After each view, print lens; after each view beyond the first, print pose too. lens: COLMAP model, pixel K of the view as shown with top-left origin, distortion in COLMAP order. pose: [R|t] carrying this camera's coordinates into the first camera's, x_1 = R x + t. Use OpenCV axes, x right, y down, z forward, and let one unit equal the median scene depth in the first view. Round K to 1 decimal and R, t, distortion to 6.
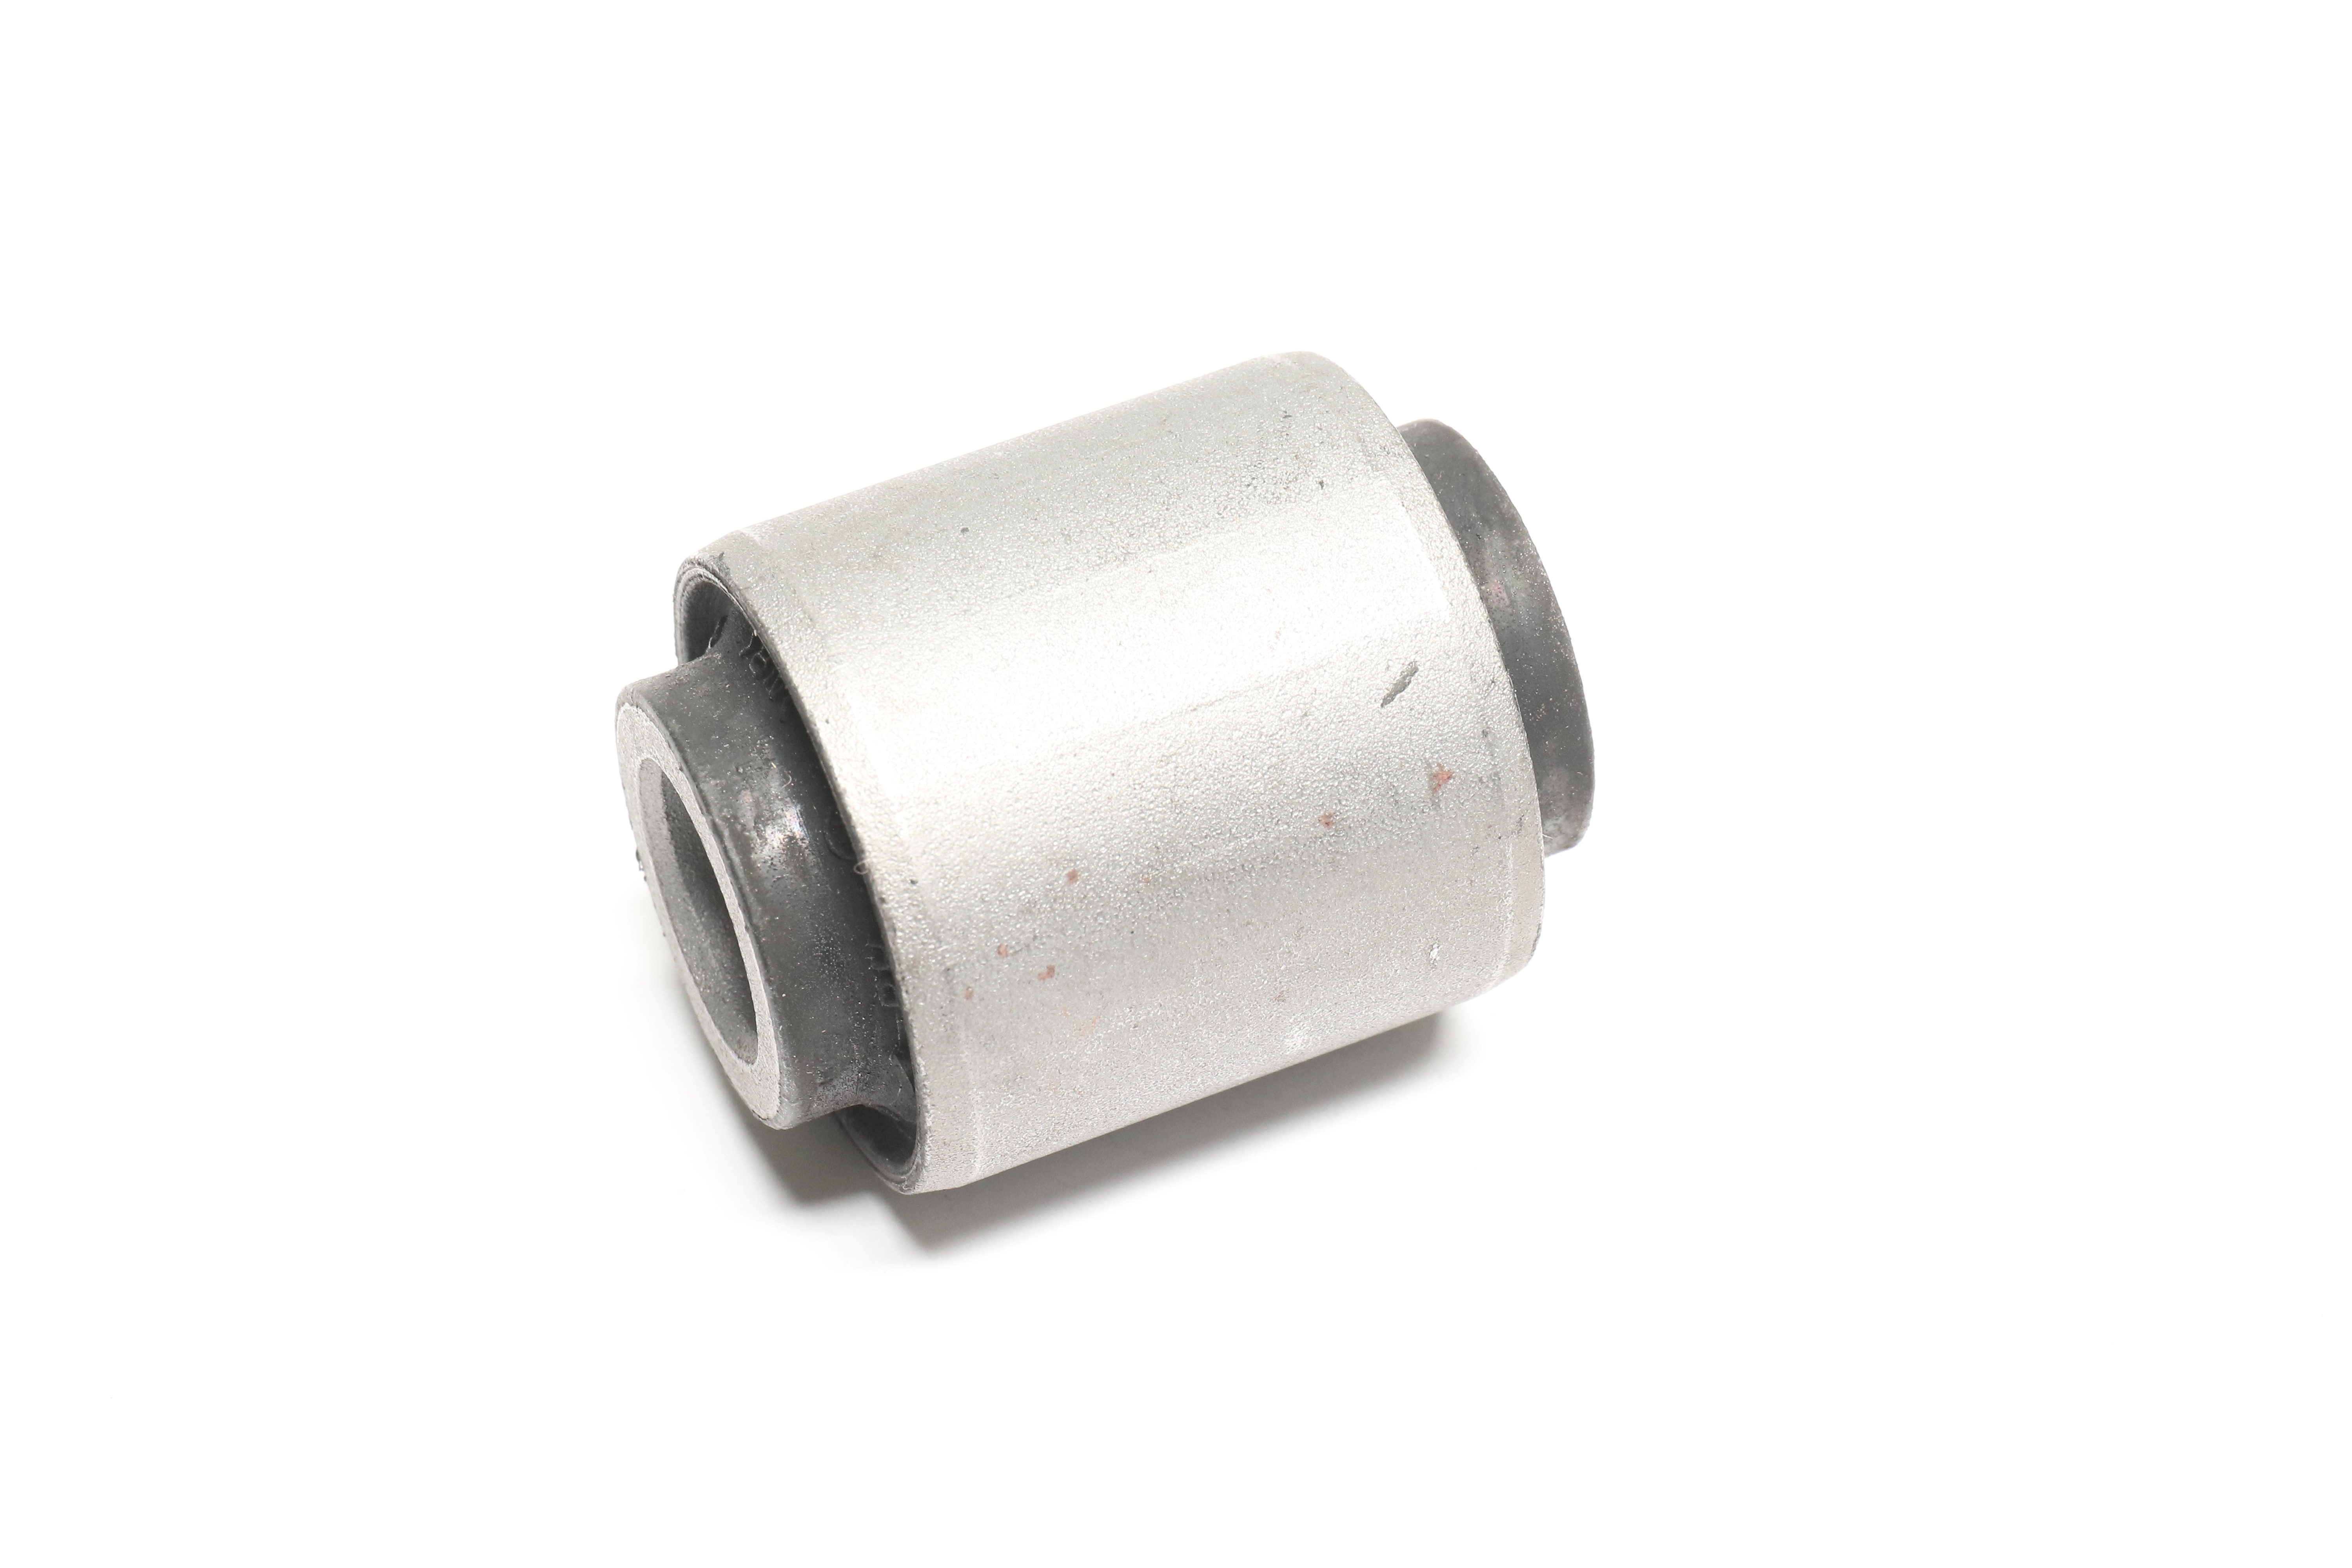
lens RADIAL K [[7778.9, 0, 1176.2], [0, 7778.9, 784.9], [0, 0, 1]] dist [0.025561, 0.000000]
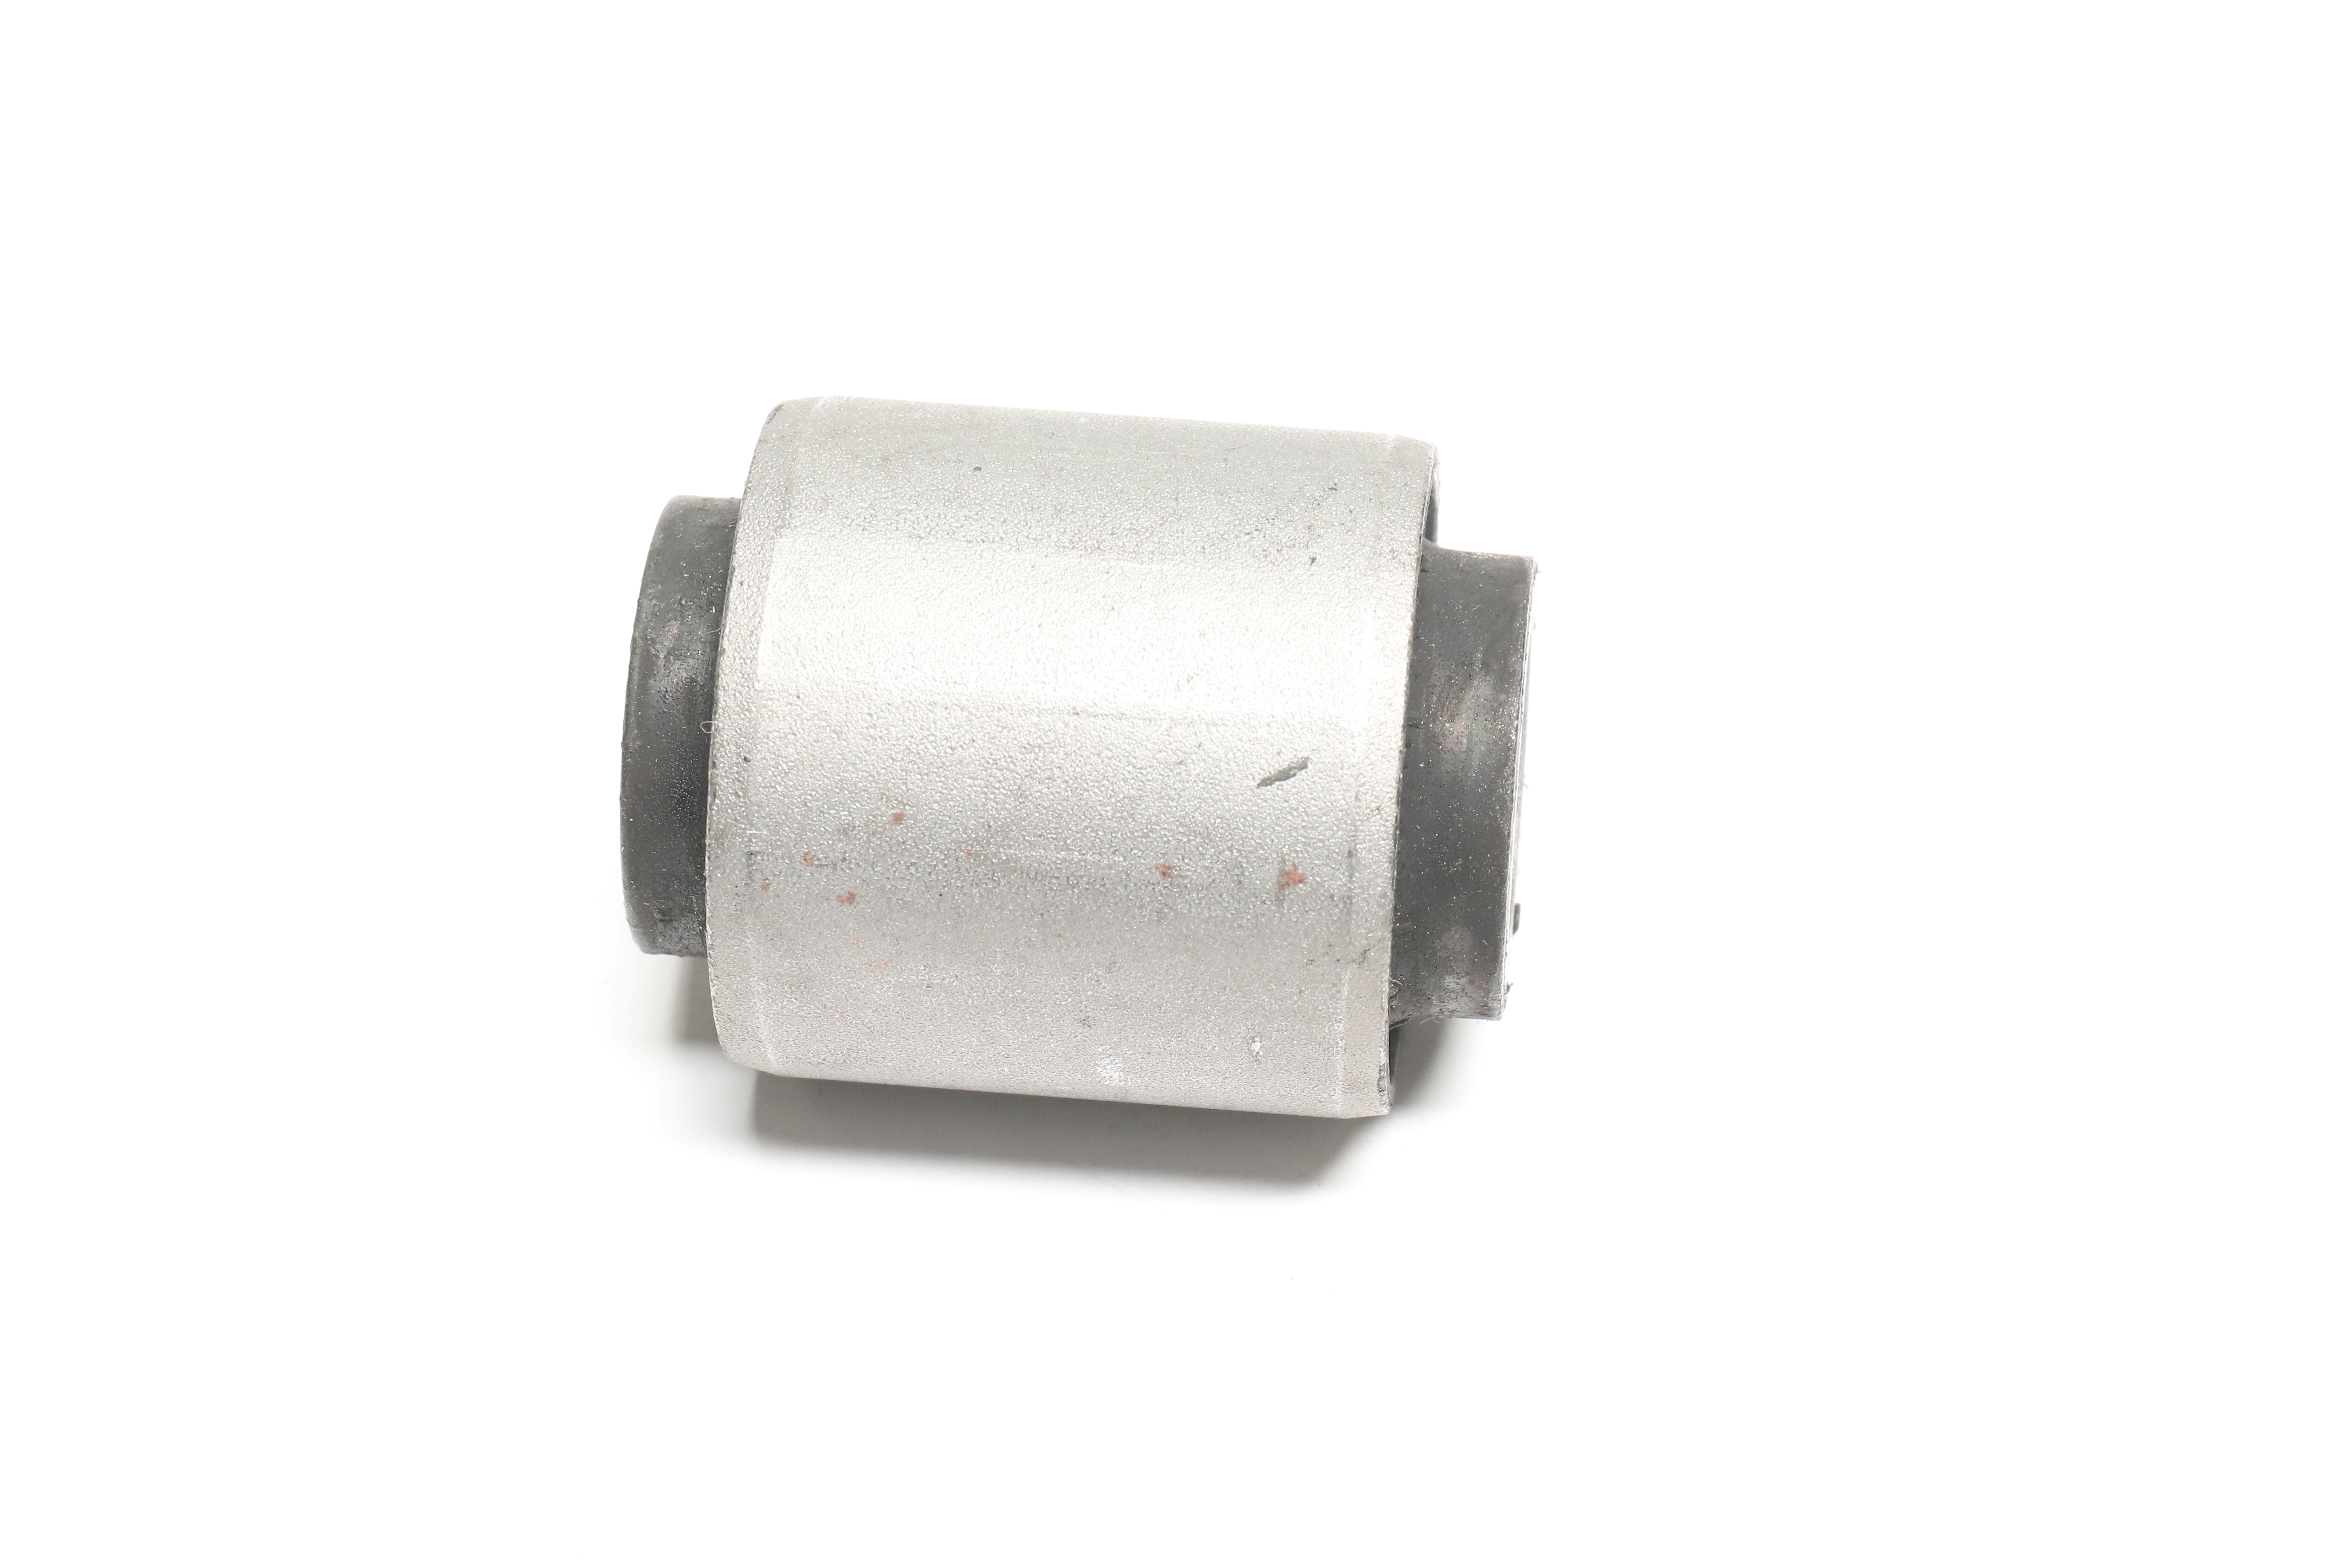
lens RADIAL K [[7778.9, 0, 1176.8], [0, 7778.9, 781.9], [0, 0, 1]] dist [0.025561, 0.000000]
pose [[0.838552, 0.378514, -0.391864, 0.405235], [-0.378611, 0.922053, 0.080449, -0.086280], [0.391771, 0.080903, 0.916499, 0.088704]]
